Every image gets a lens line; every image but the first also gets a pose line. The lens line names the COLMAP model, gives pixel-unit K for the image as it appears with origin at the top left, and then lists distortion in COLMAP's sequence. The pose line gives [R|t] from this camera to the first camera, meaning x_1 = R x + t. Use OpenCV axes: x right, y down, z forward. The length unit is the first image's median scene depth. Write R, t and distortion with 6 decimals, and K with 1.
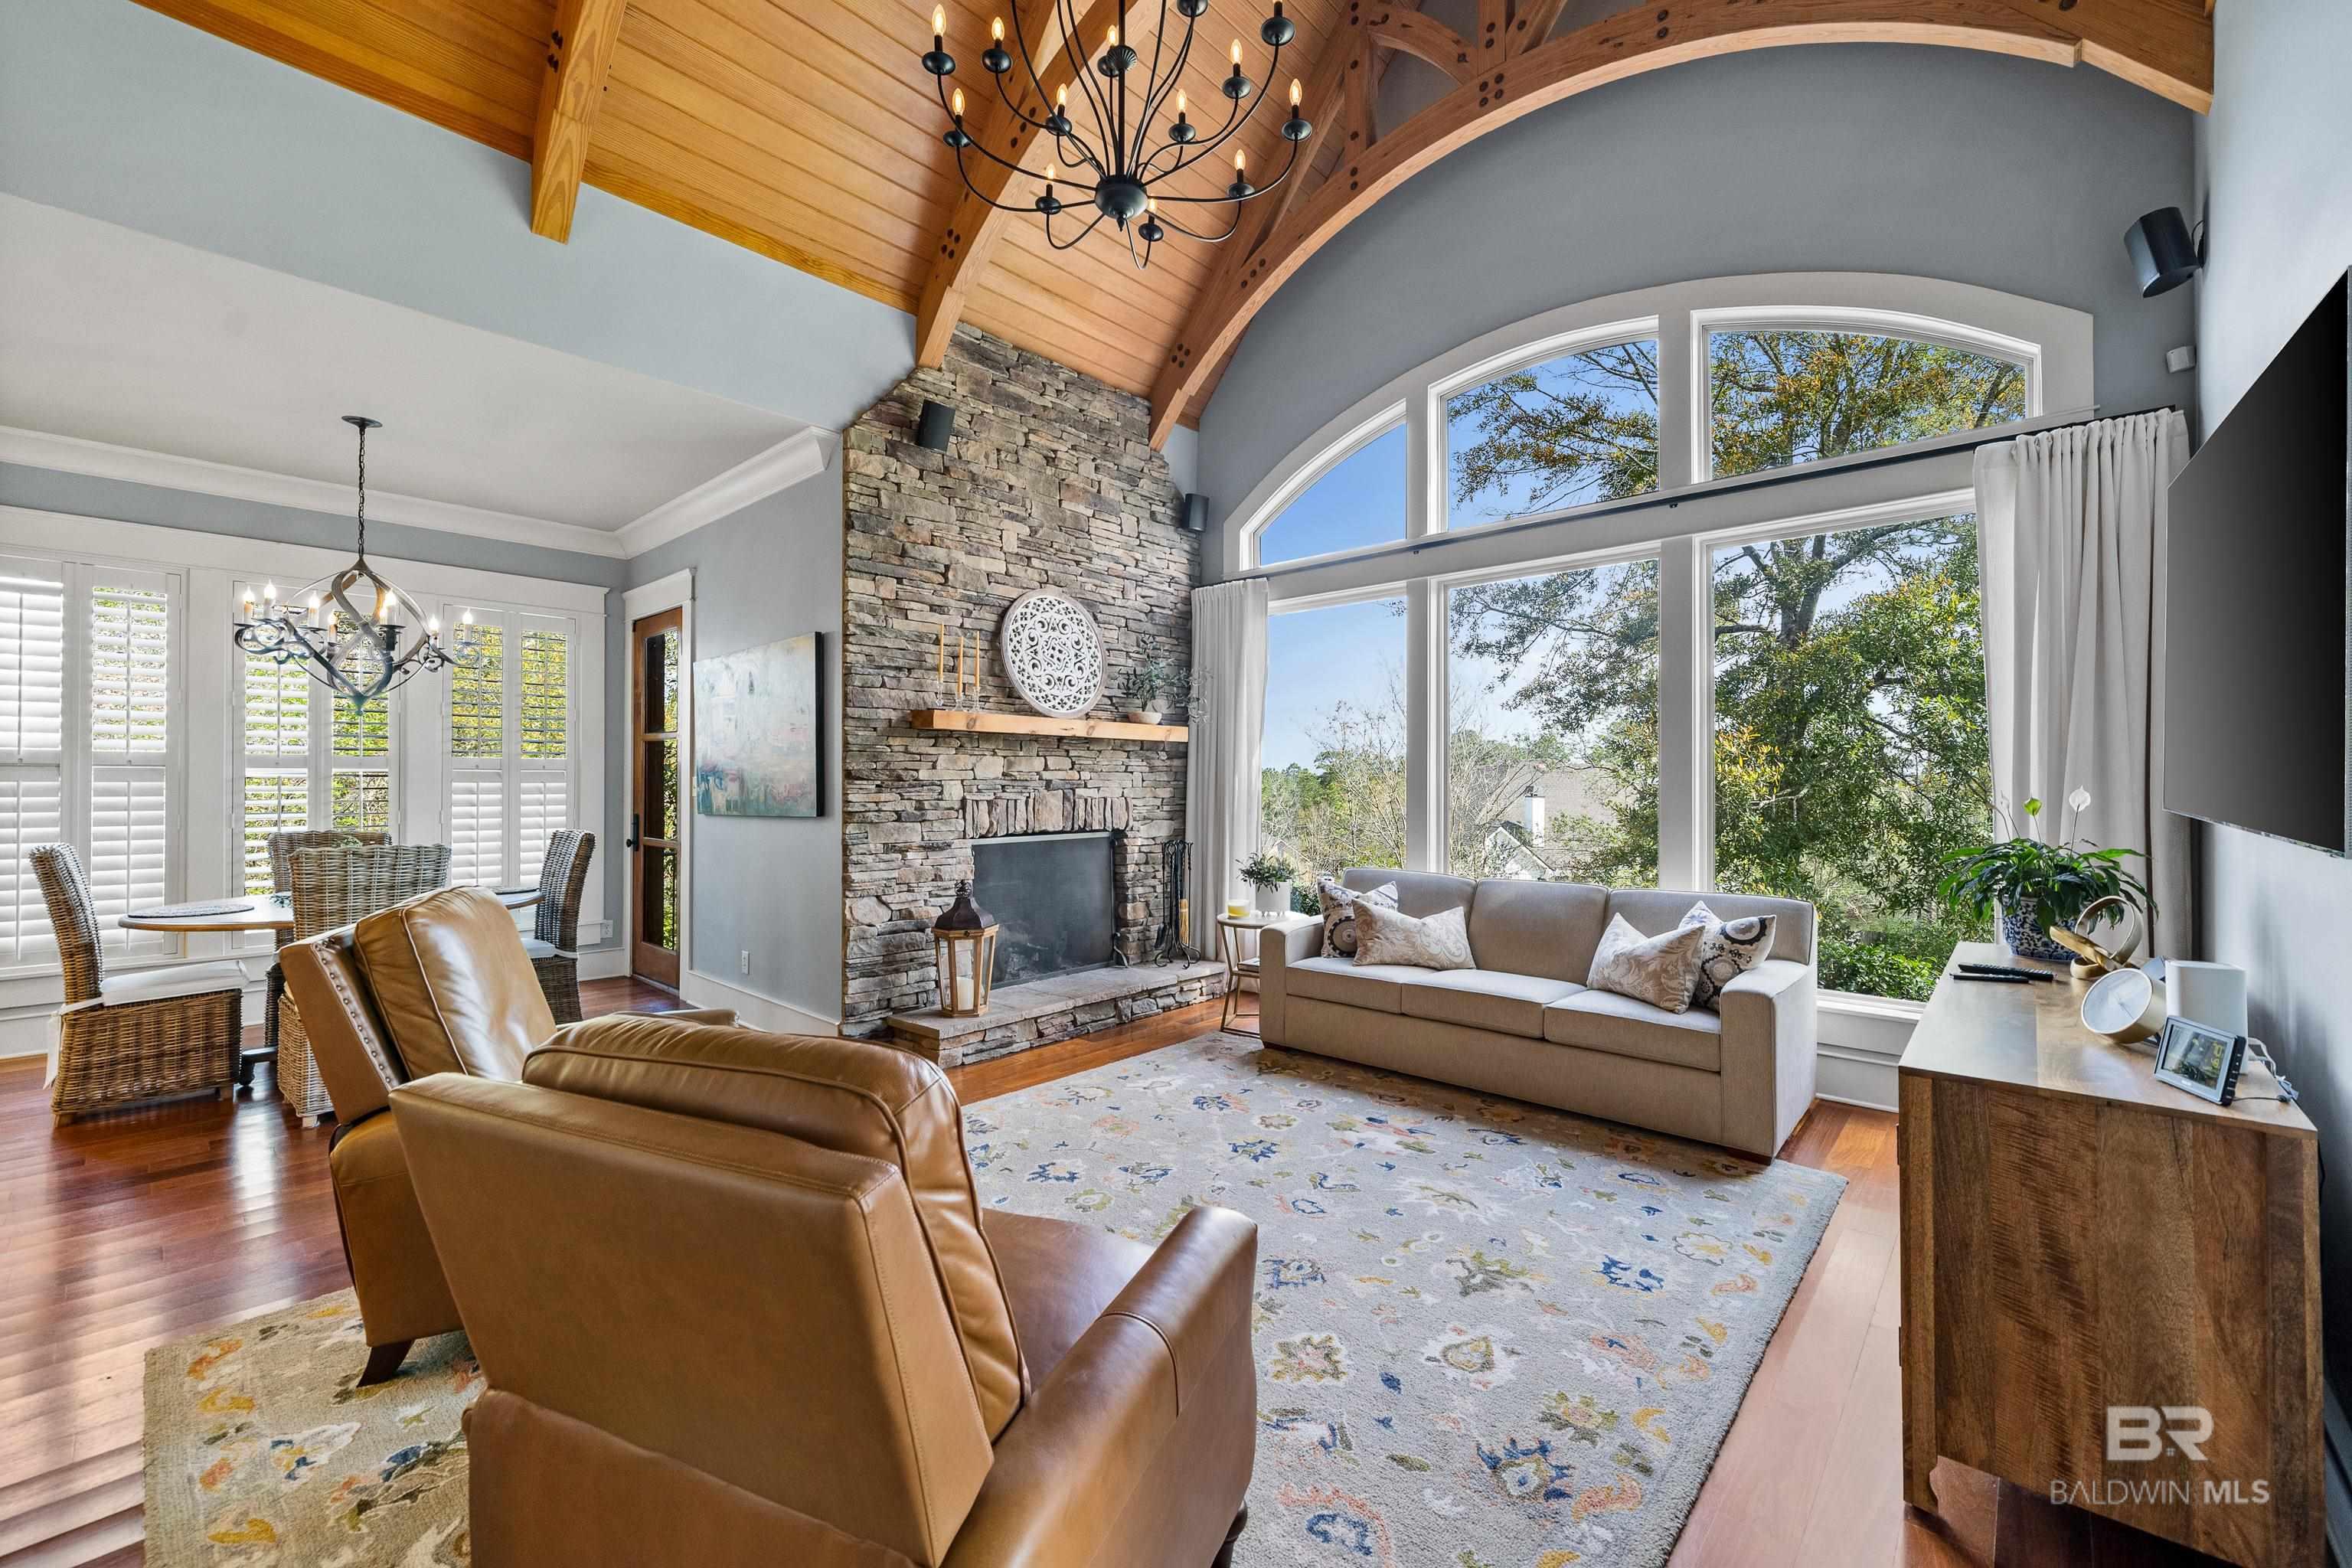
lens RADIAL K [[951.4, 0, 1176.0], [0, 951.4, 777.5], [0, 0, 1]] dist [-0.002296, -0.000187]
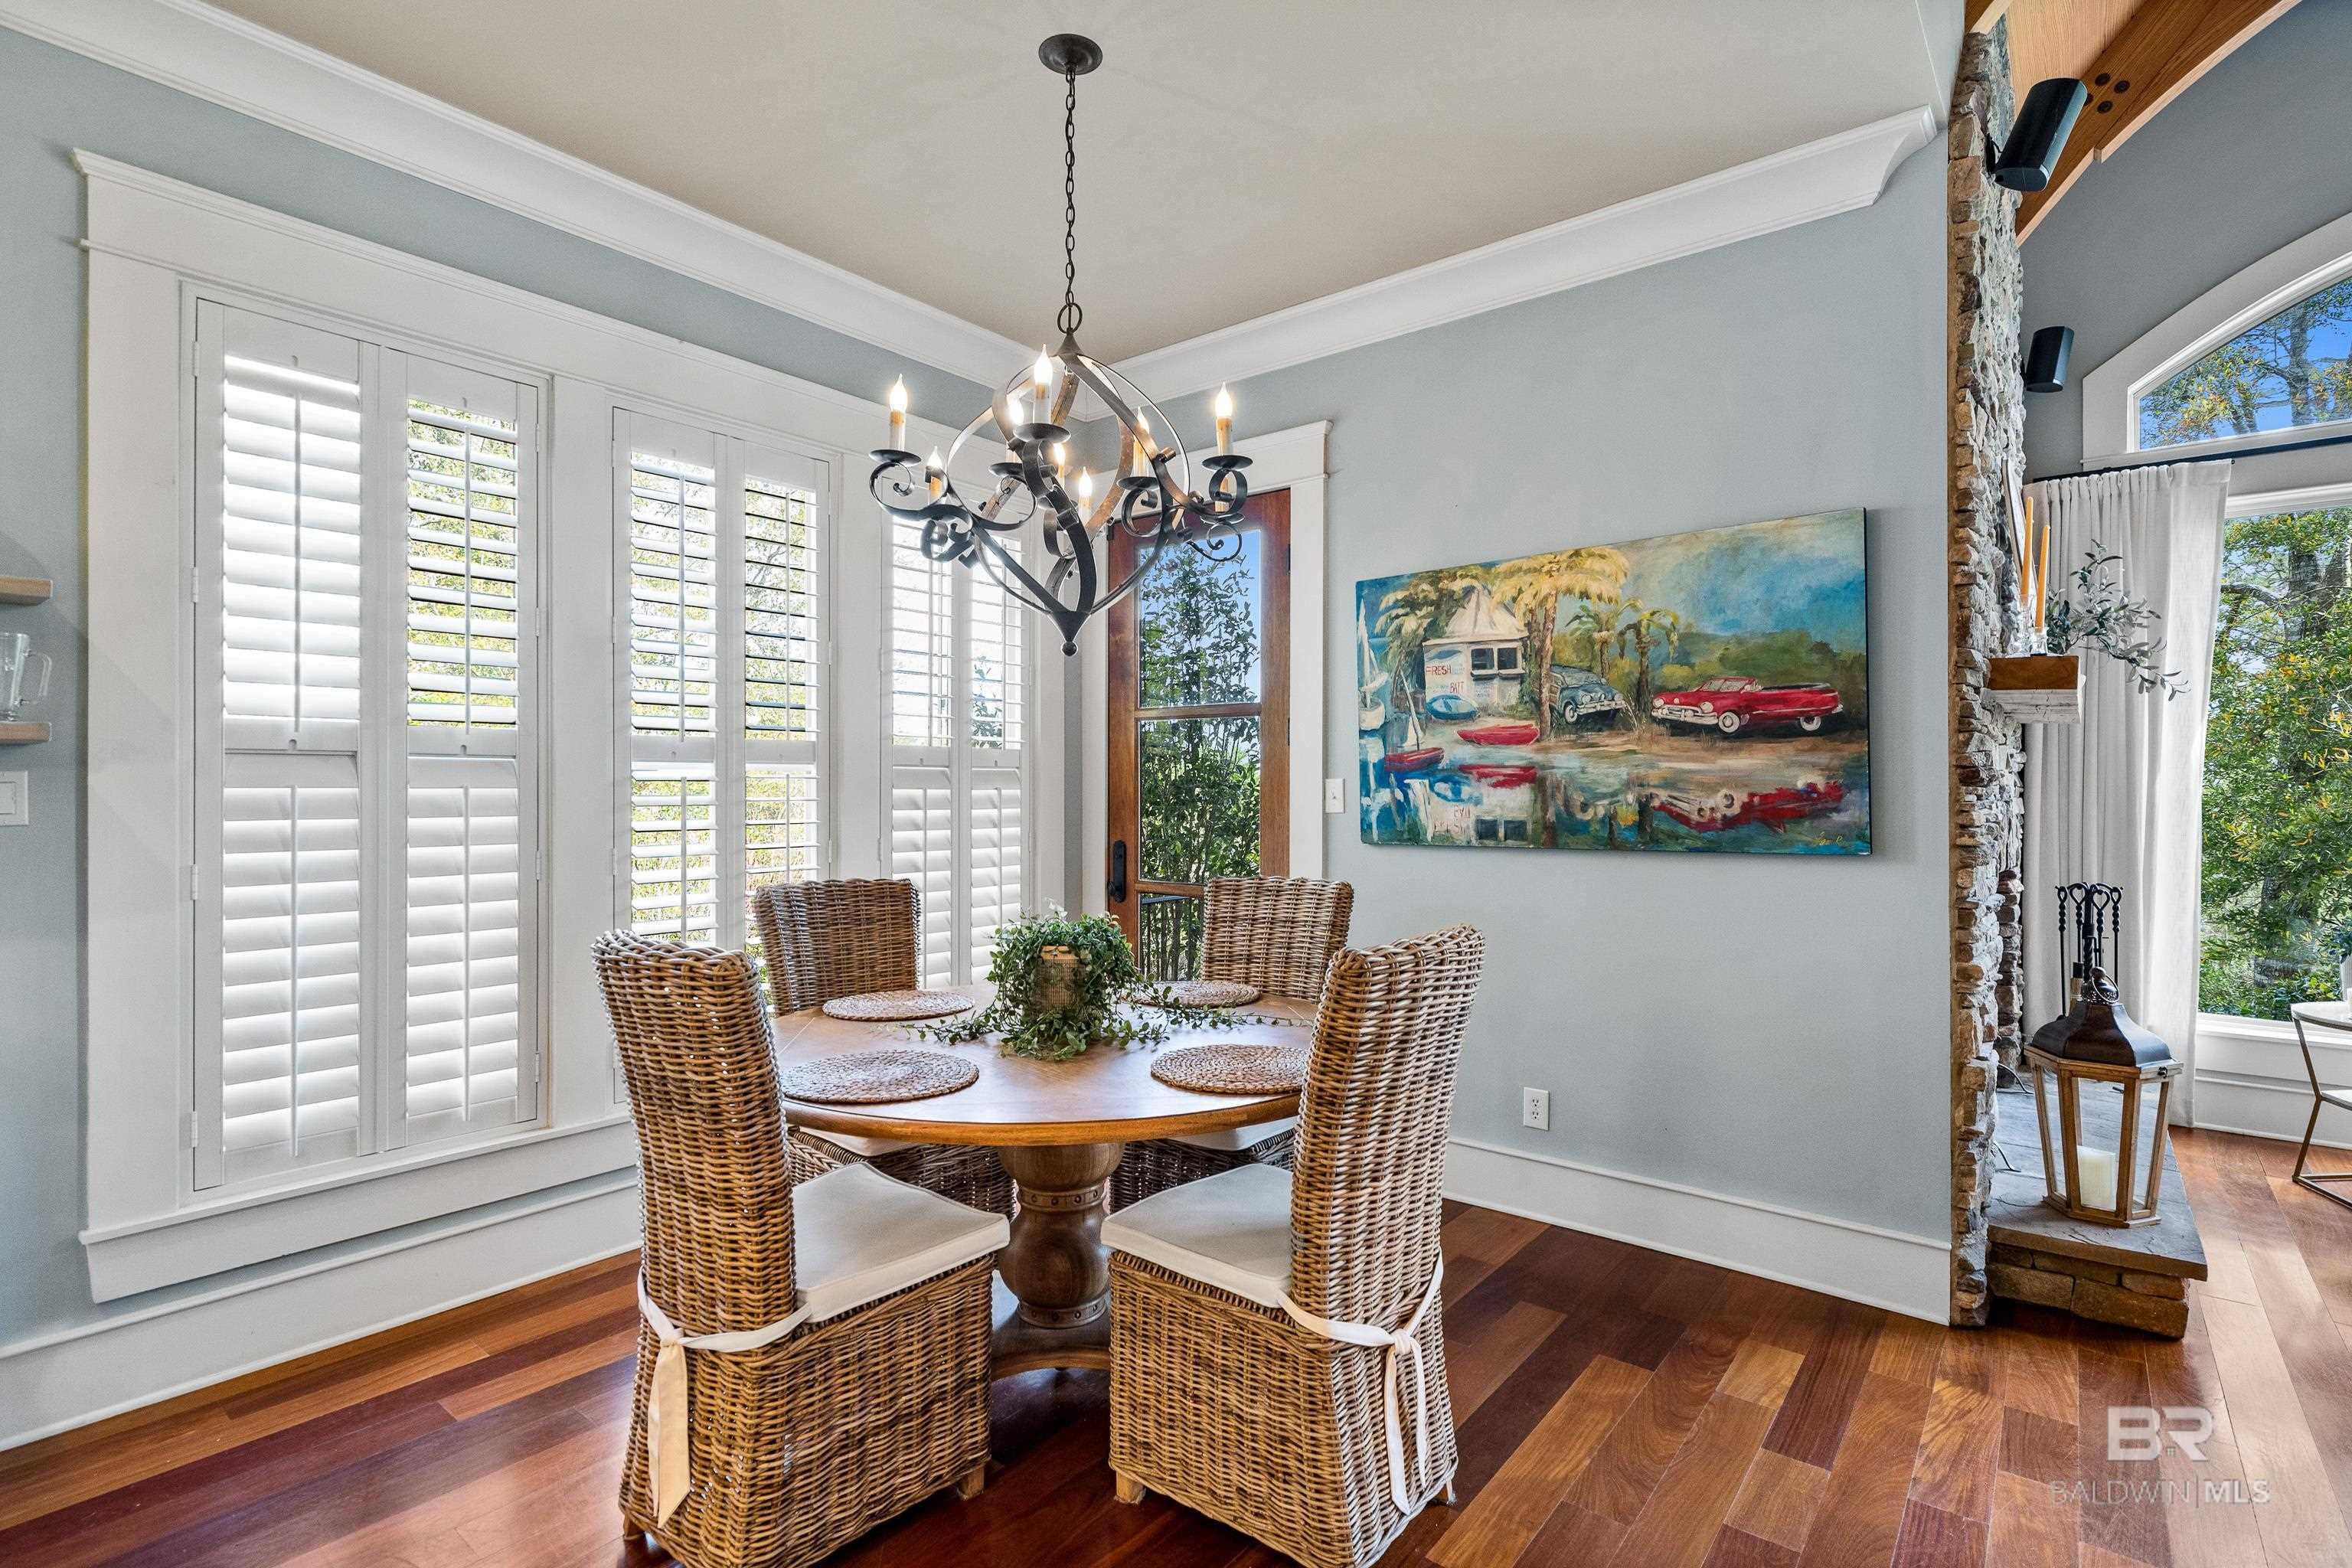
lens RADIAL K [[1121.6, 0, 1176.0], [0, 1121.6, 784.0], [0, 0, 1]] dist [-0.000859, 0.000365]
pose [[0.998030, 0.000875, 0.062727, -0.942984], [-0.001029, 0.999997, 0.002417, 0.000676], [-0.062725, -0.002477, 0.998028, 0.467006]]
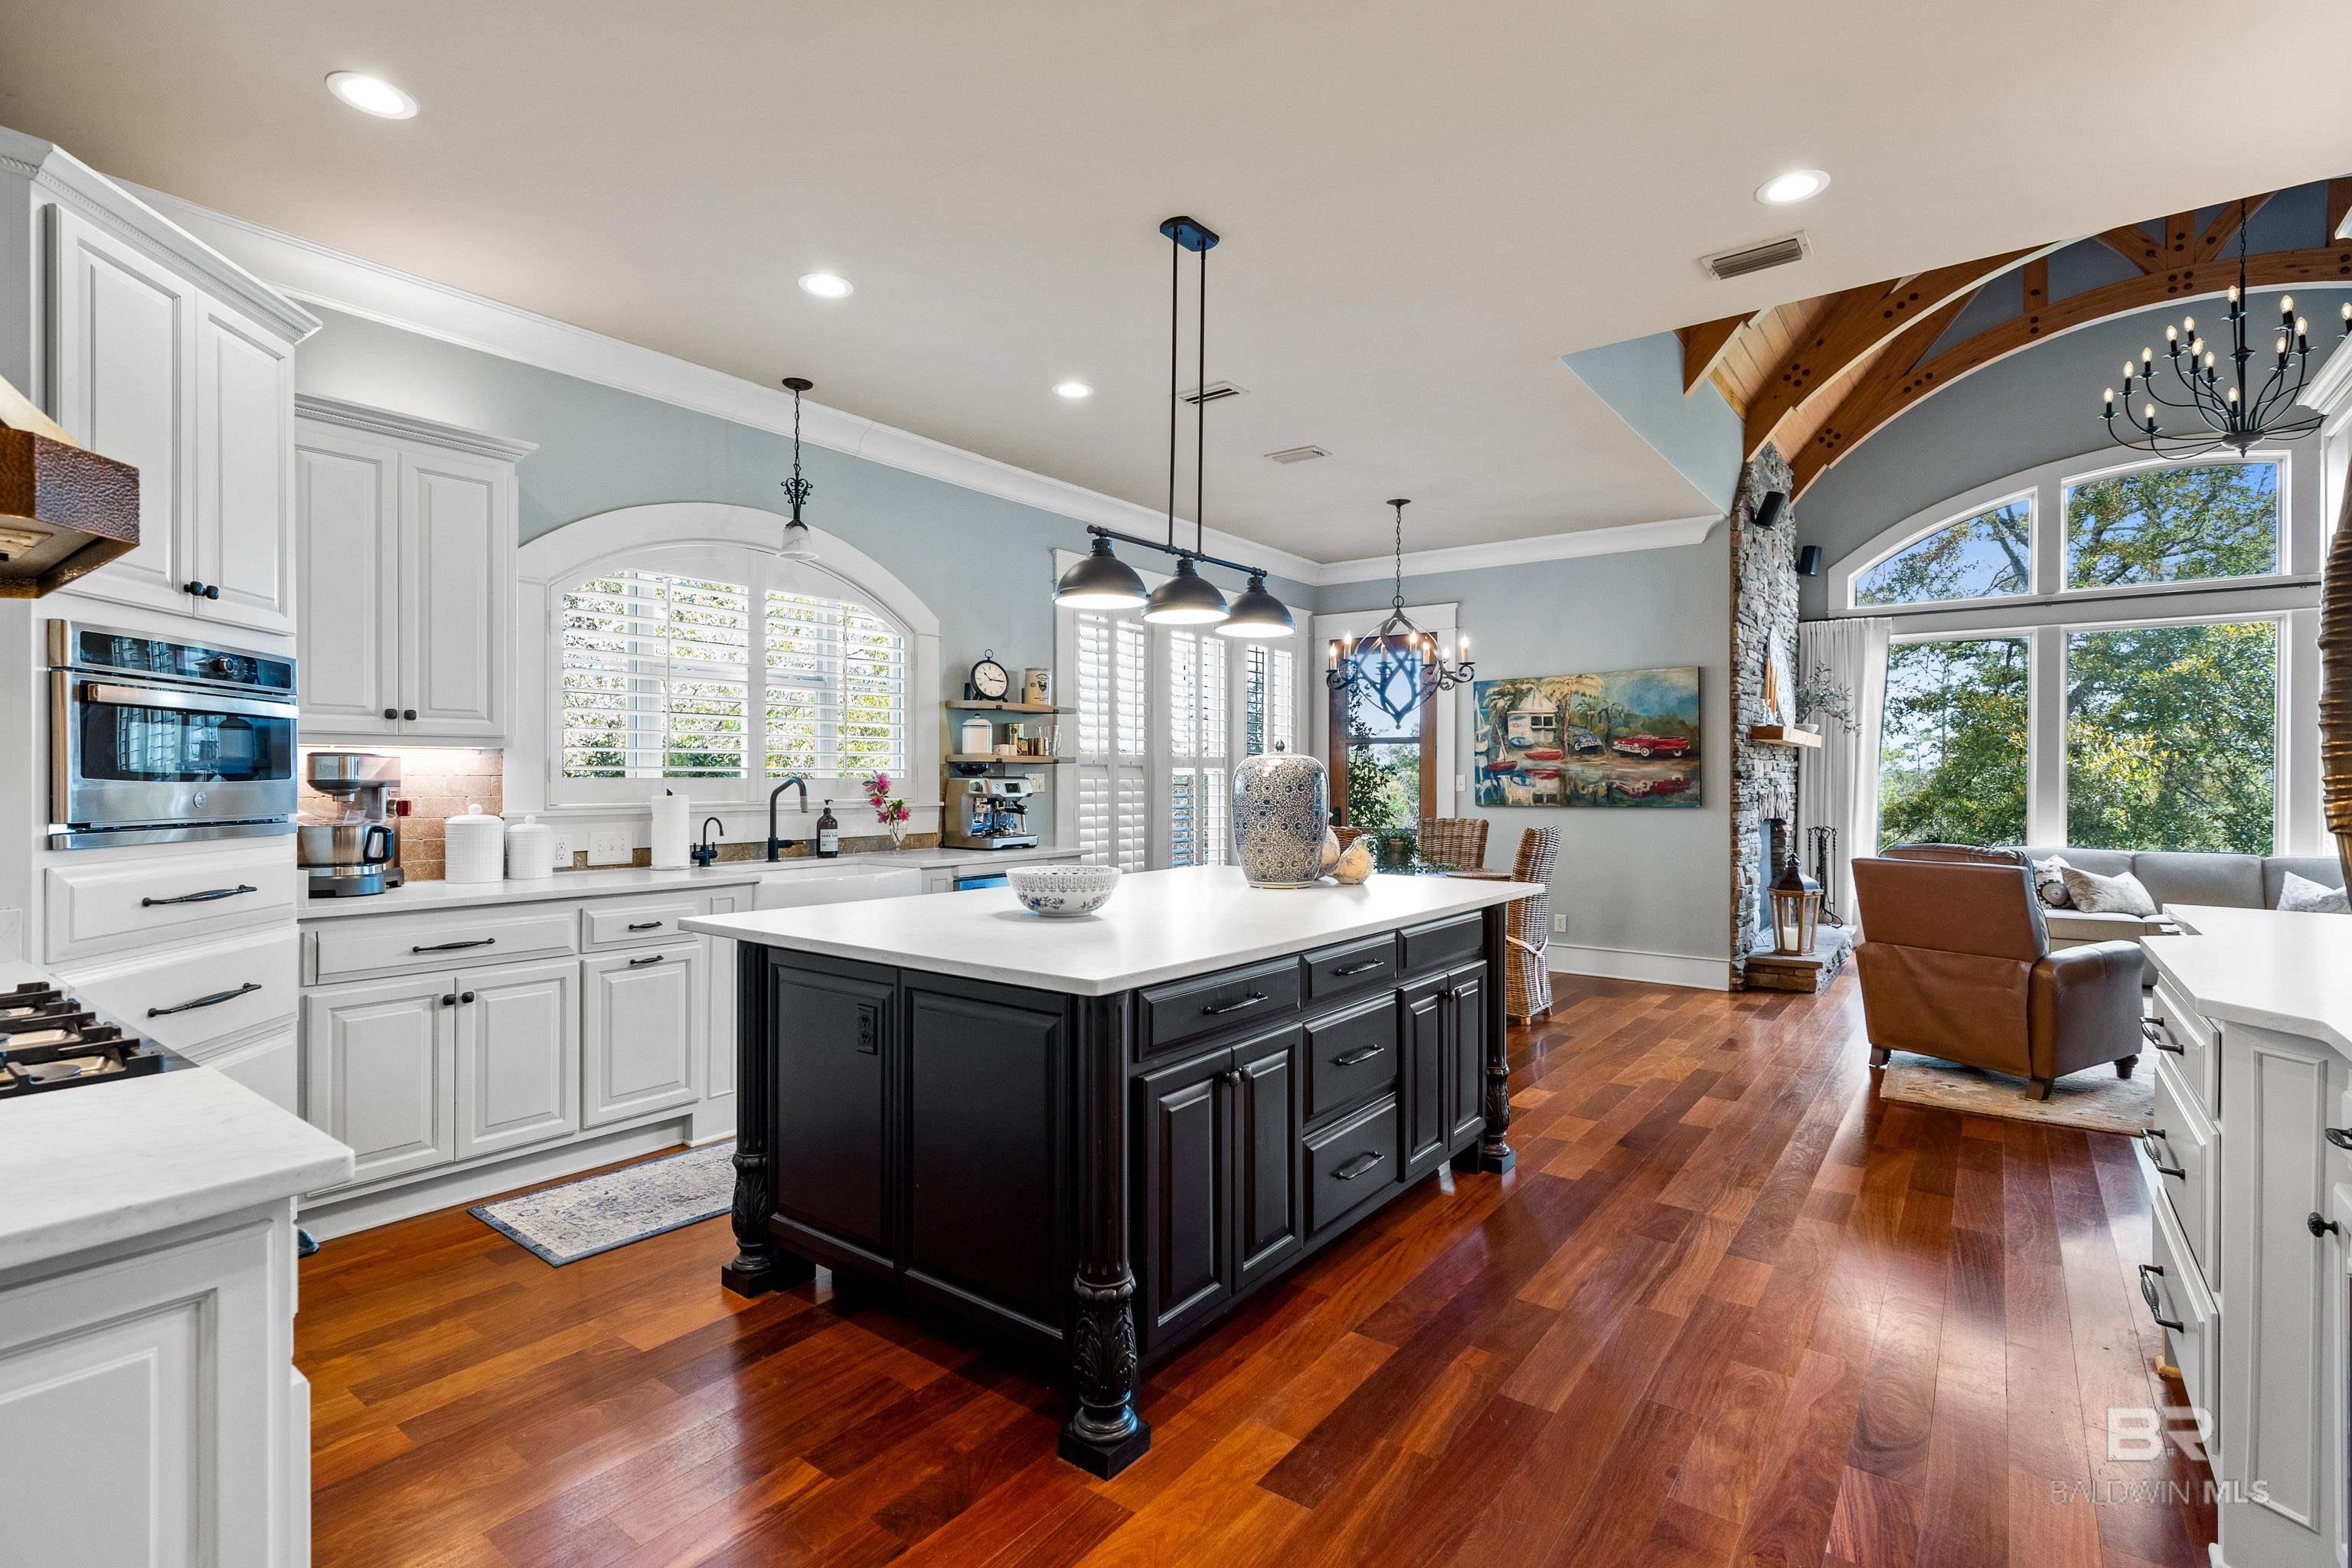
lens RADIAL K [[1096.1, 0, 1177.1], [0, 1096.1, 779.0], [0, 0, 1]] dist [0.000926, 0.000357]
pose [[0.994689, 0.000795, 0.102928, -1.471649], [-0.001487, 0.999977, 0.006645, -0.007028], [-0.102920, -0.006762, 0.994667, -0.511722]]
